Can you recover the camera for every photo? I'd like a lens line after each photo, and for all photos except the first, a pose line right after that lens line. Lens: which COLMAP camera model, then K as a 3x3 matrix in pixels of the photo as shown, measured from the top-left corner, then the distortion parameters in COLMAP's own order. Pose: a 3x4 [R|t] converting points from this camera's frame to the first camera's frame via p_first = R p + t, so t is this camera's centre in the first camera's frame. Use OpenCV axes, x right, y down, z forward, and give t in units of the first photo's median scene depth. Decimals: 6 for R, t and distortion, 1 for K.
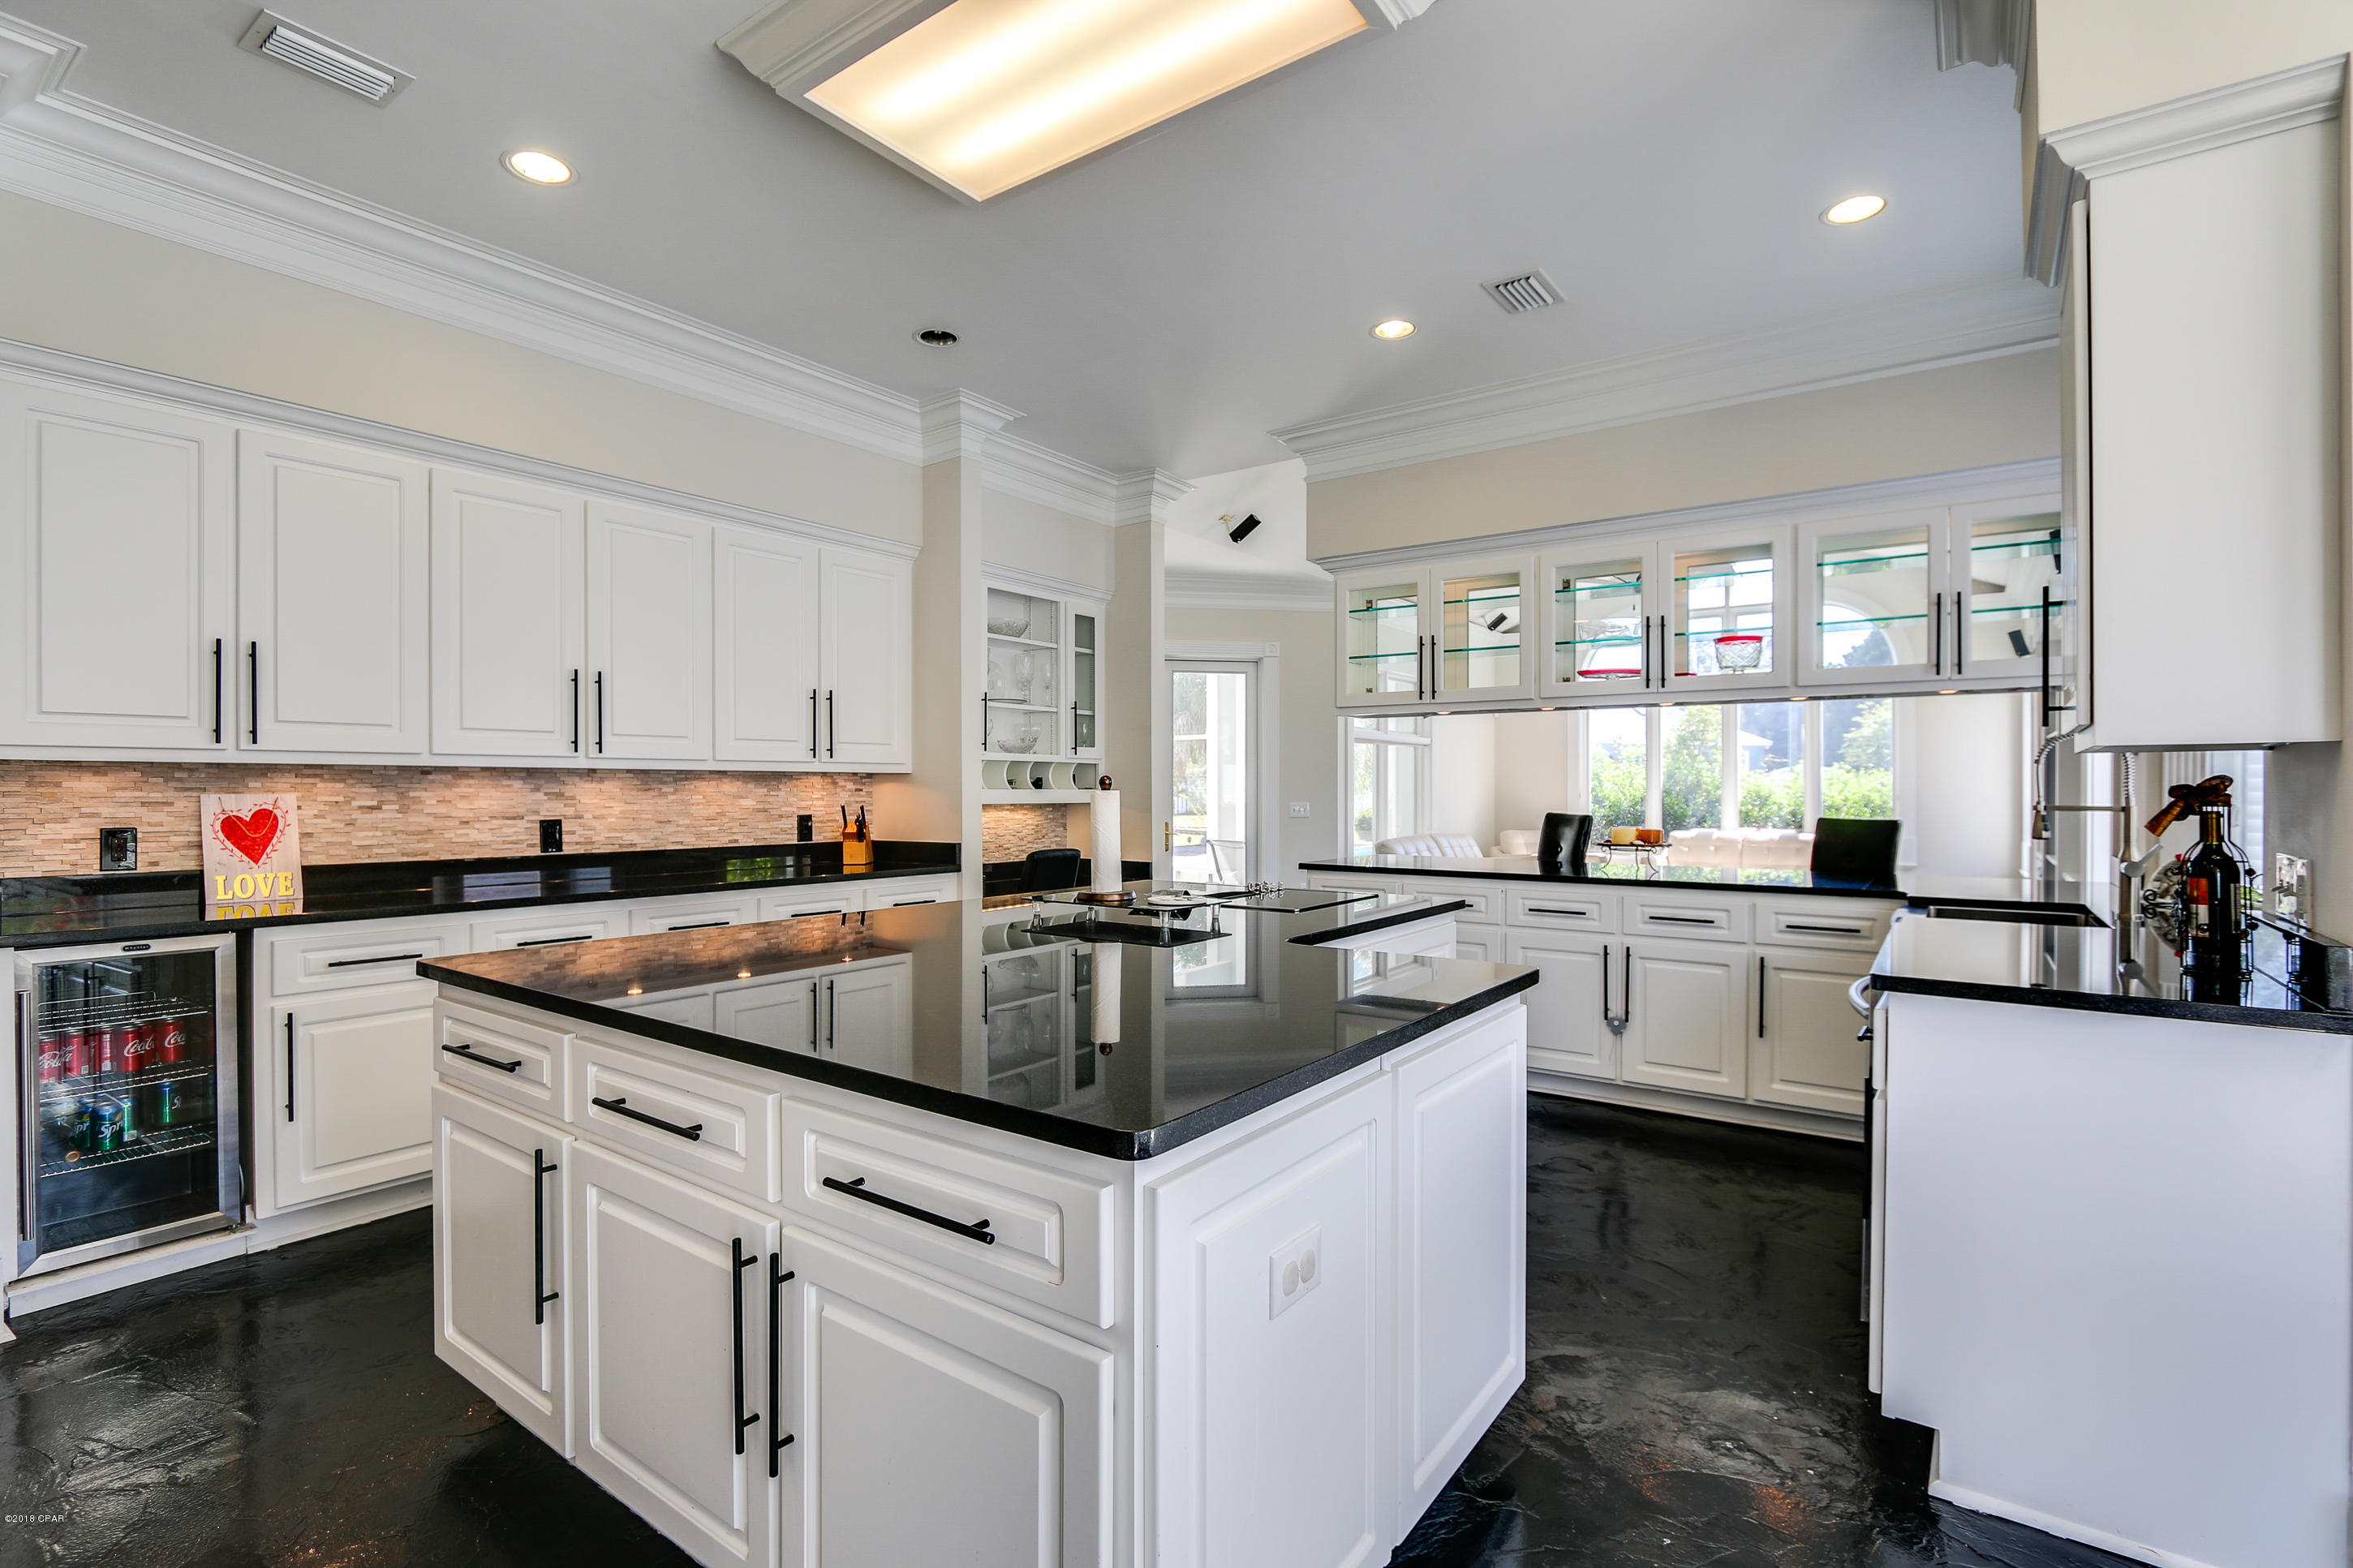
lens RADIAL K [[1088.1, 0, 1177.4], [0, 1088.1, 793.6], [0, 0, 1]] dist [-0.017734, 0.003202]
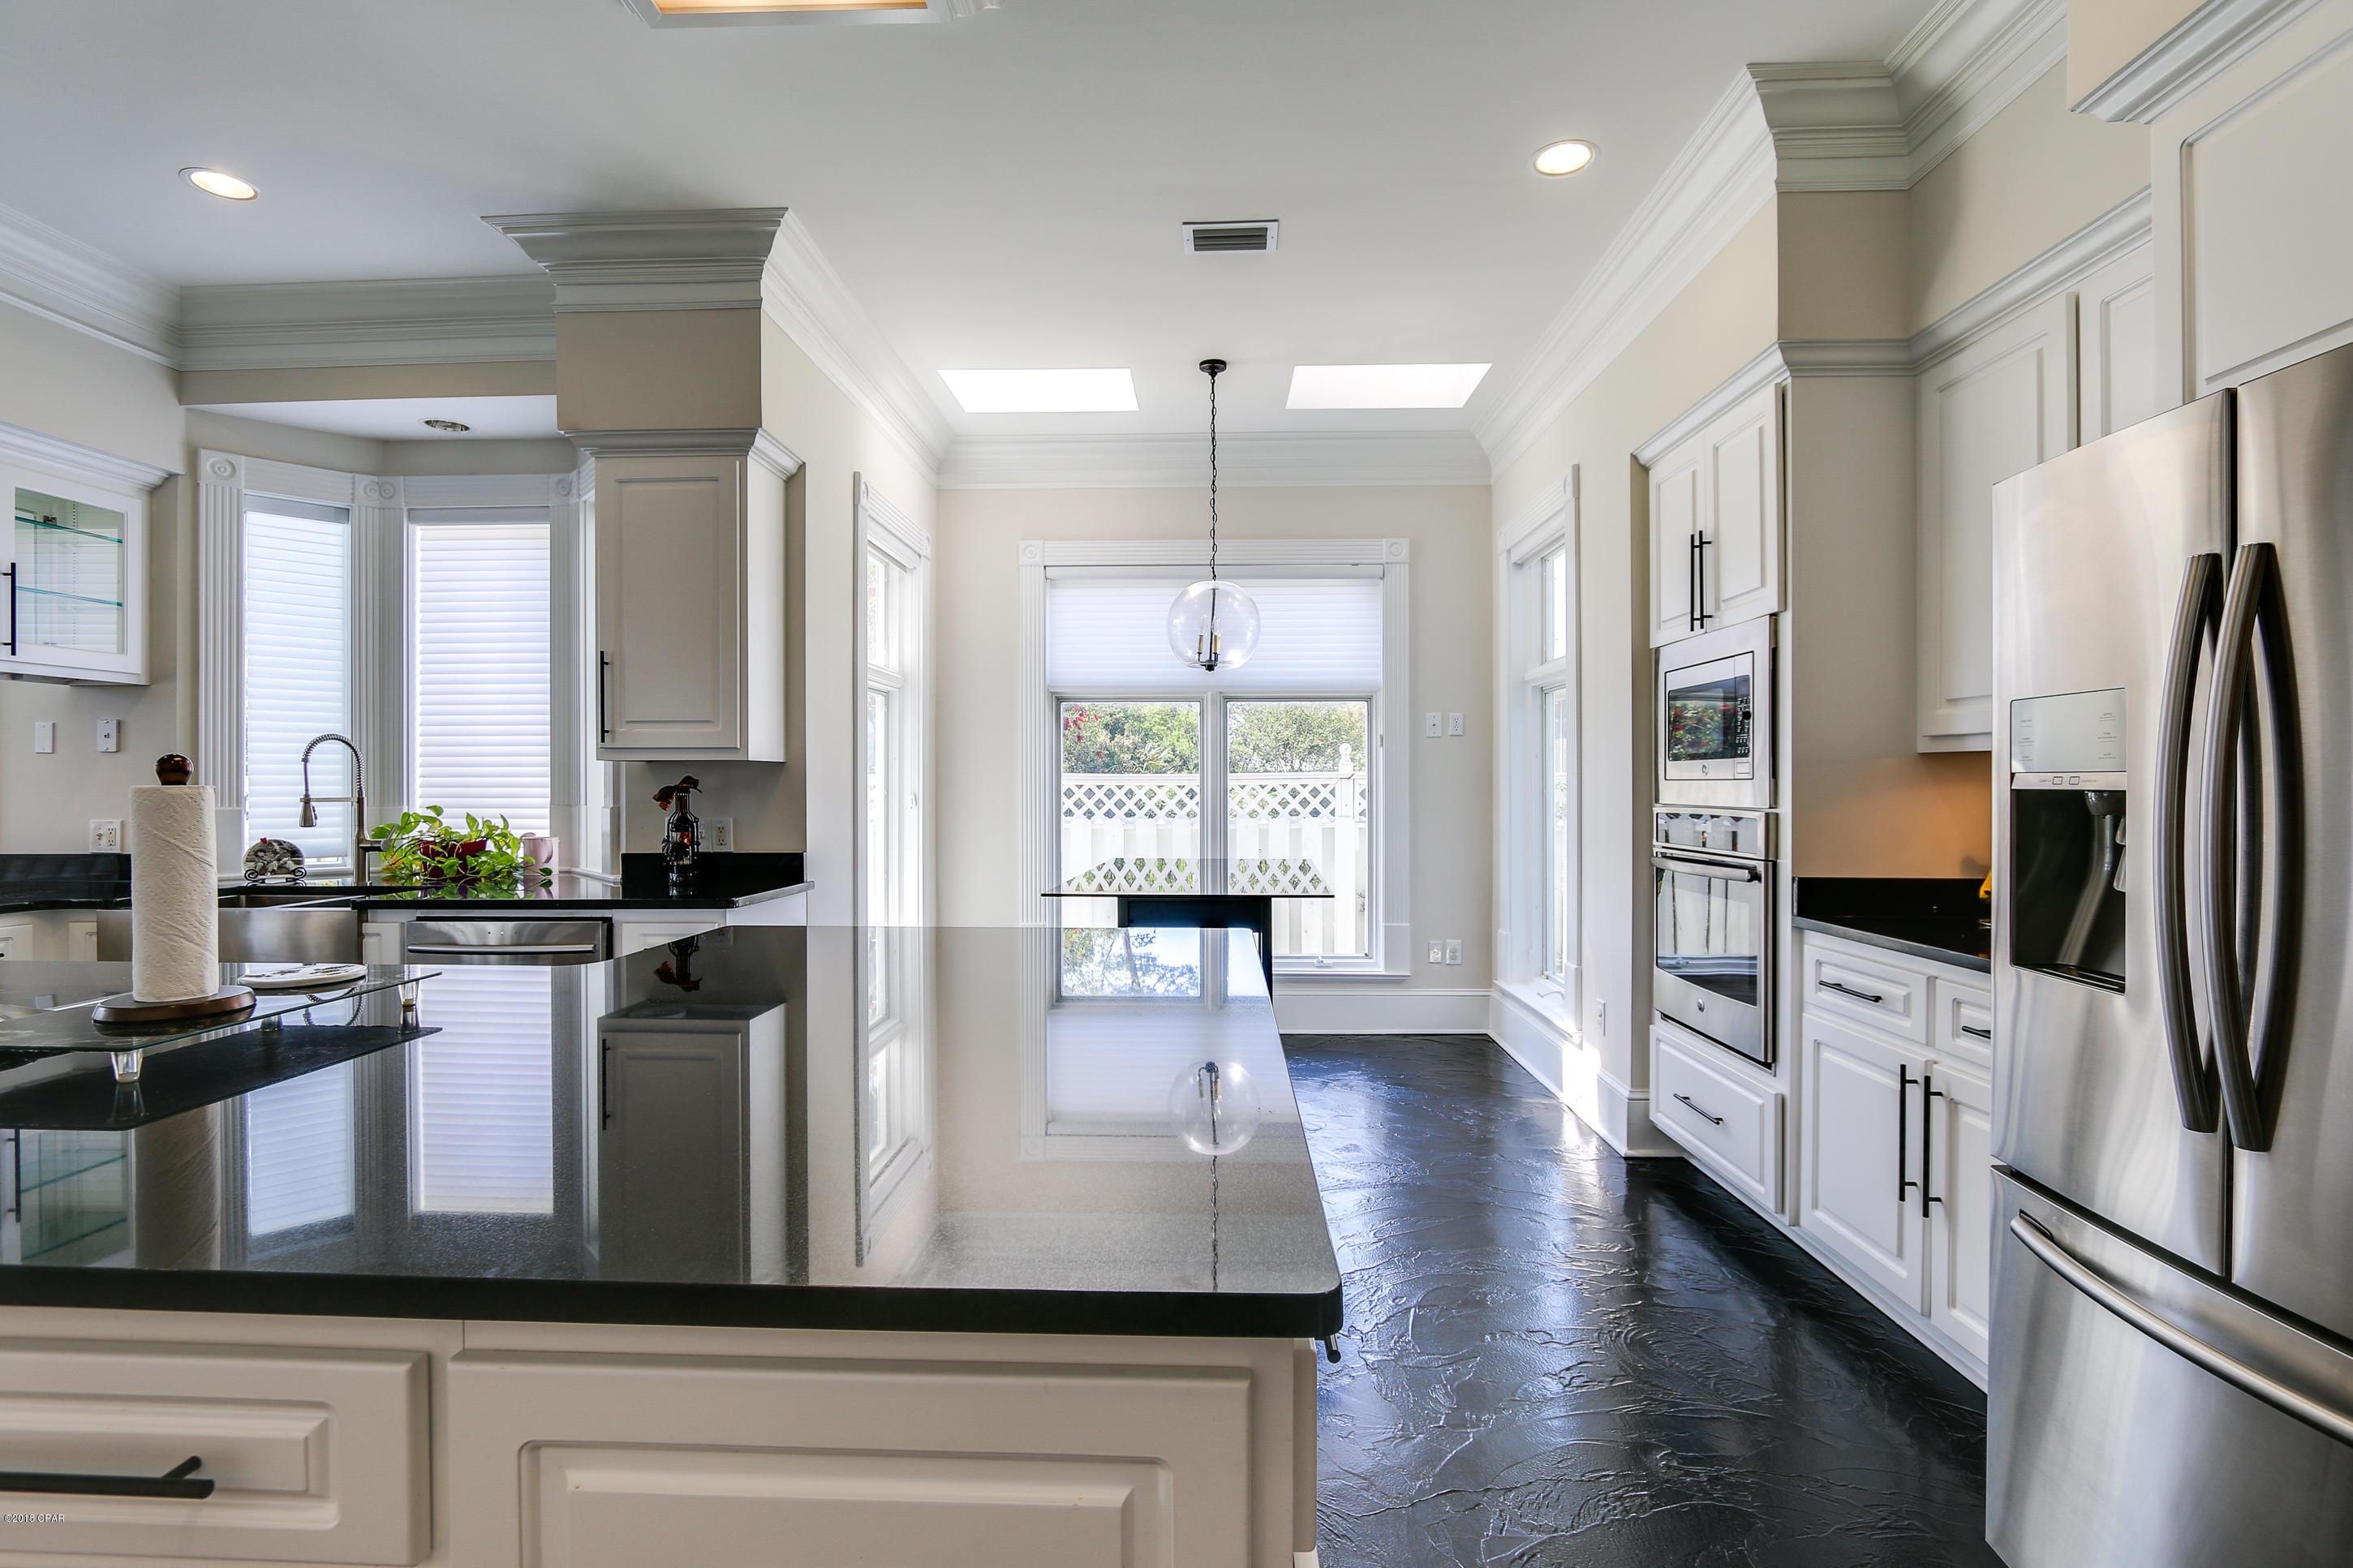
lens RADIAL K [[1088.1, 0, 1174.3], [0, 1088.1, 789.6], [0, 0, 1]] dist [-0.017734, 0.003202]
pose [[-0.561101, -0.005471, 0.827729, -0.410178], [0.005771, 0.999928, 0.010522, -0.002684], [-0.827727, 0.010681, -0.561029, 0.529913]]
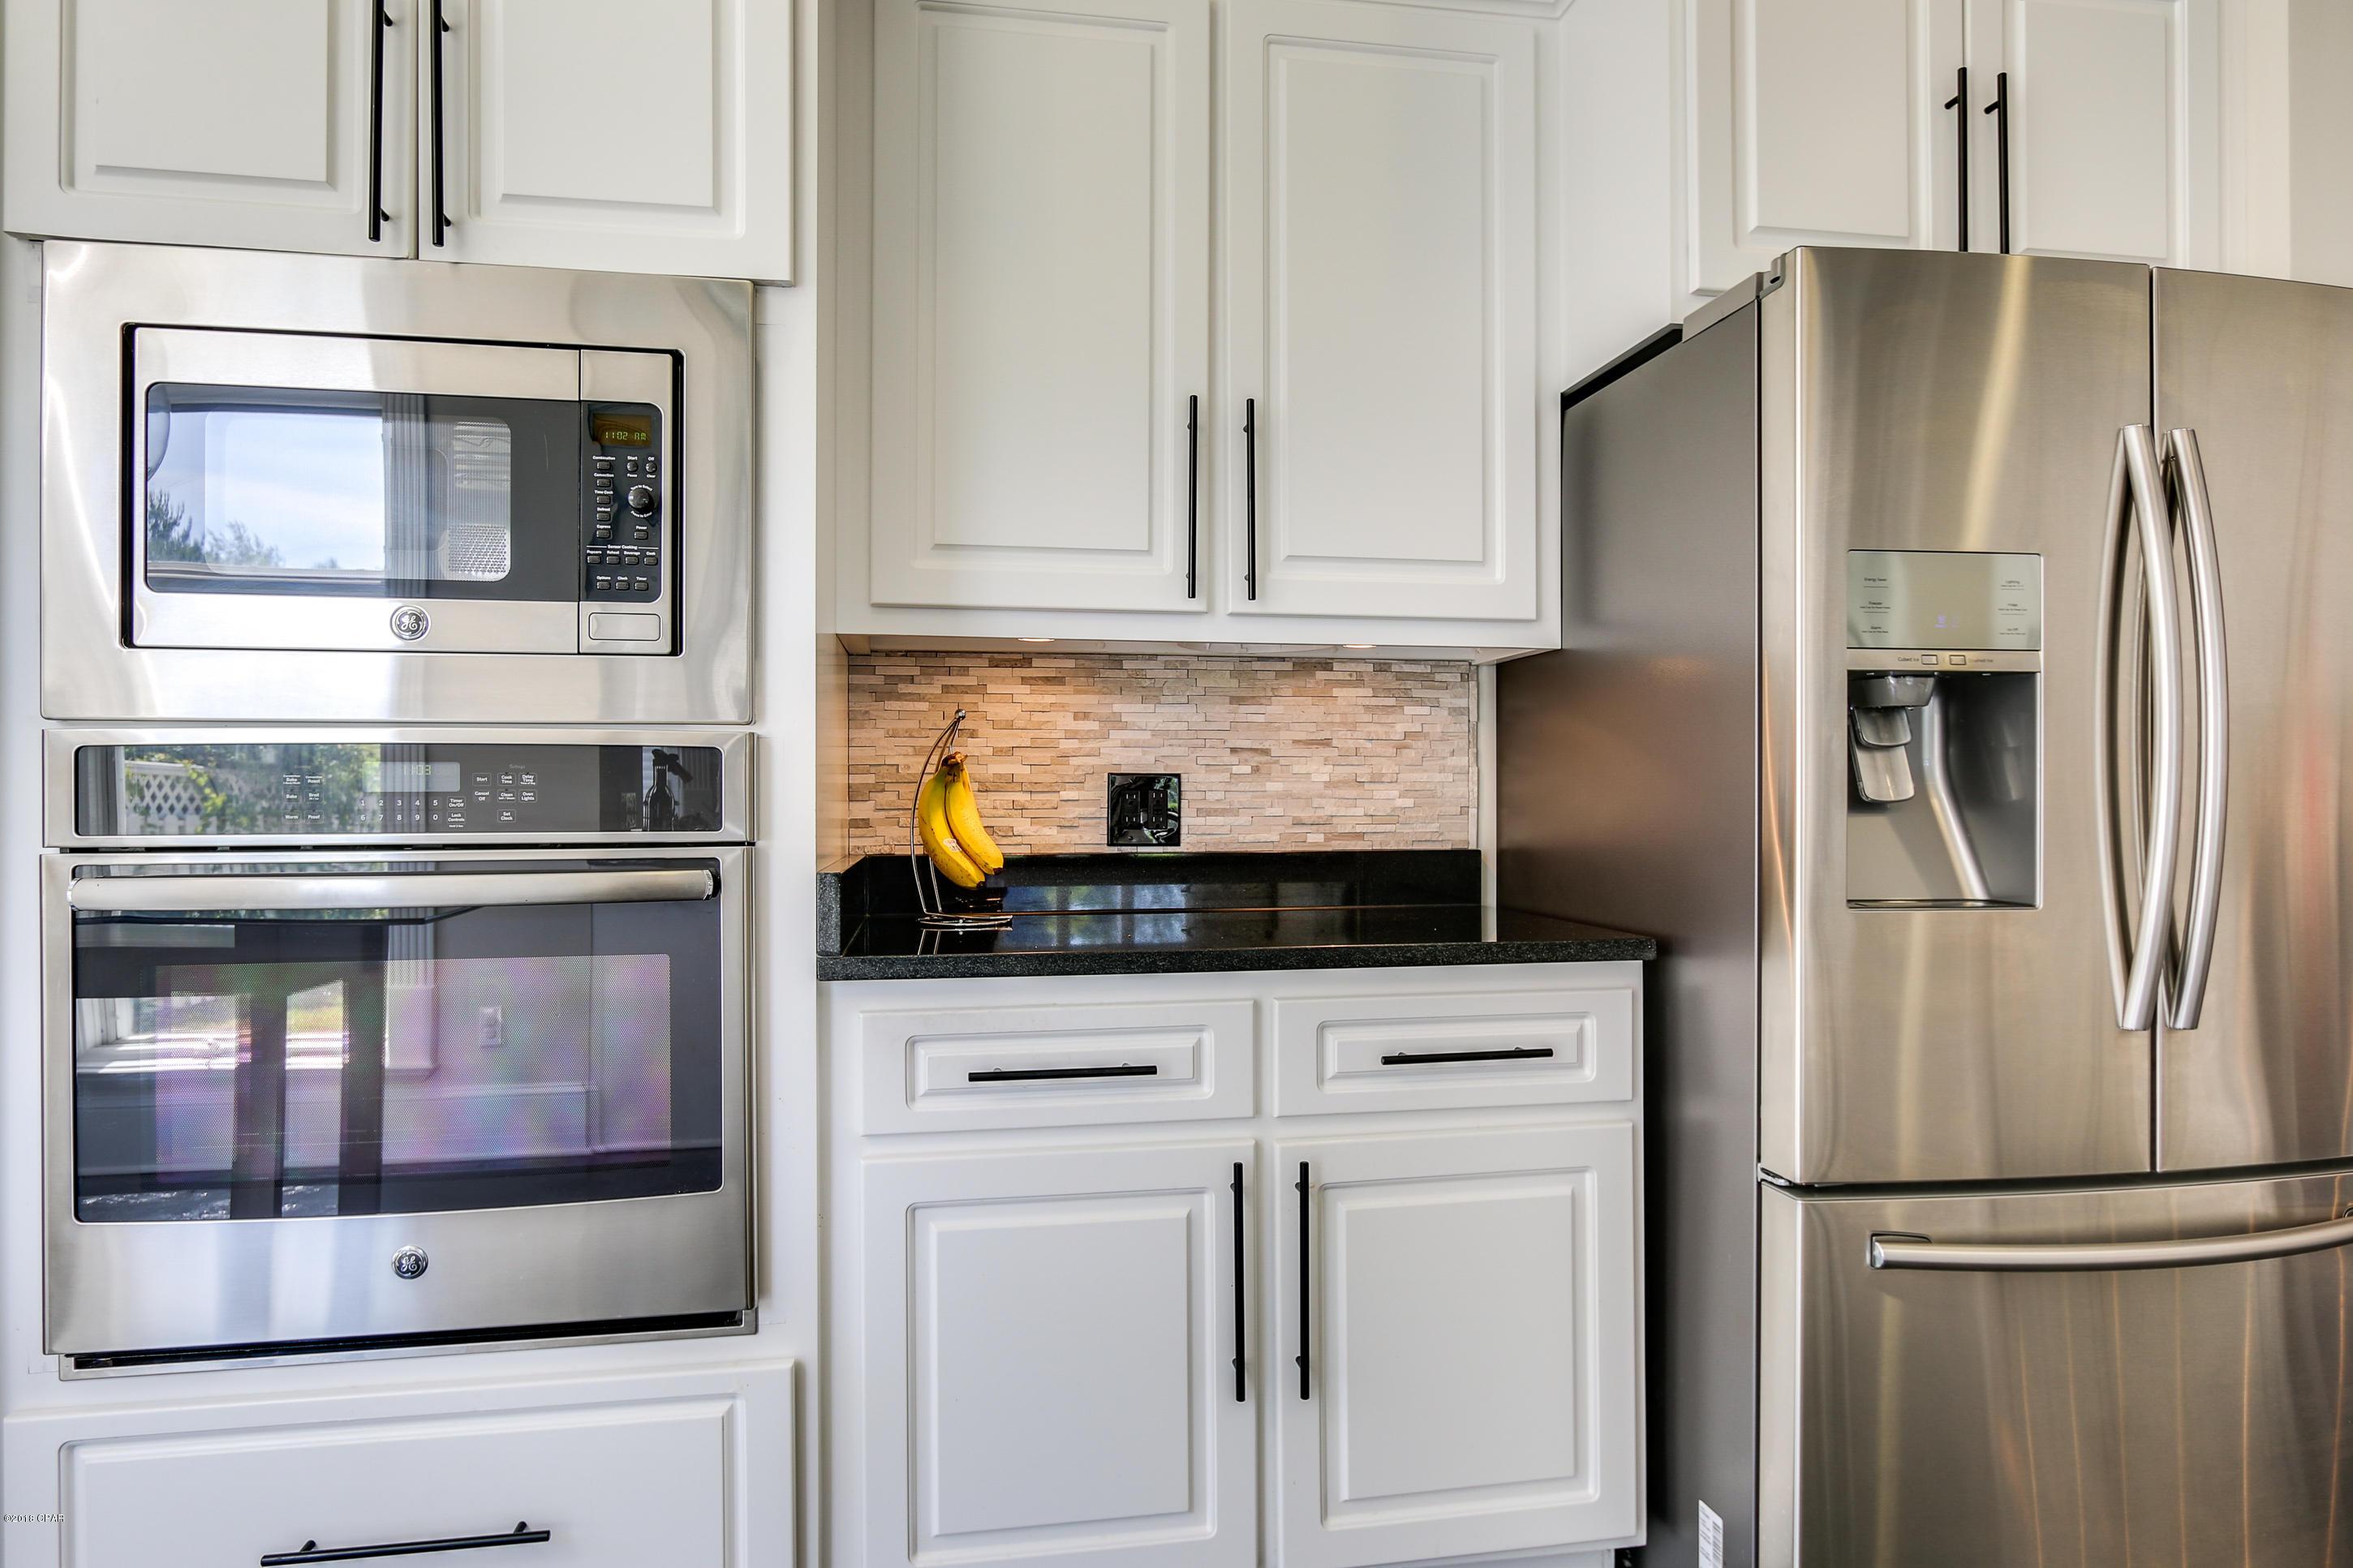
lens RADIAL K [[1379.9, 0, 1162.9], [0, 1379.9, 795.3], [0, 0, 1]] dist [-0.017308, -0.000145]
pose [[-0.701085, 0.004892, -0.713061, 0.047079], [-0.002816, 0.999950, 0.009628, 0.027972], [0.713072, 0.008758, -0.701036, 0.237475]]
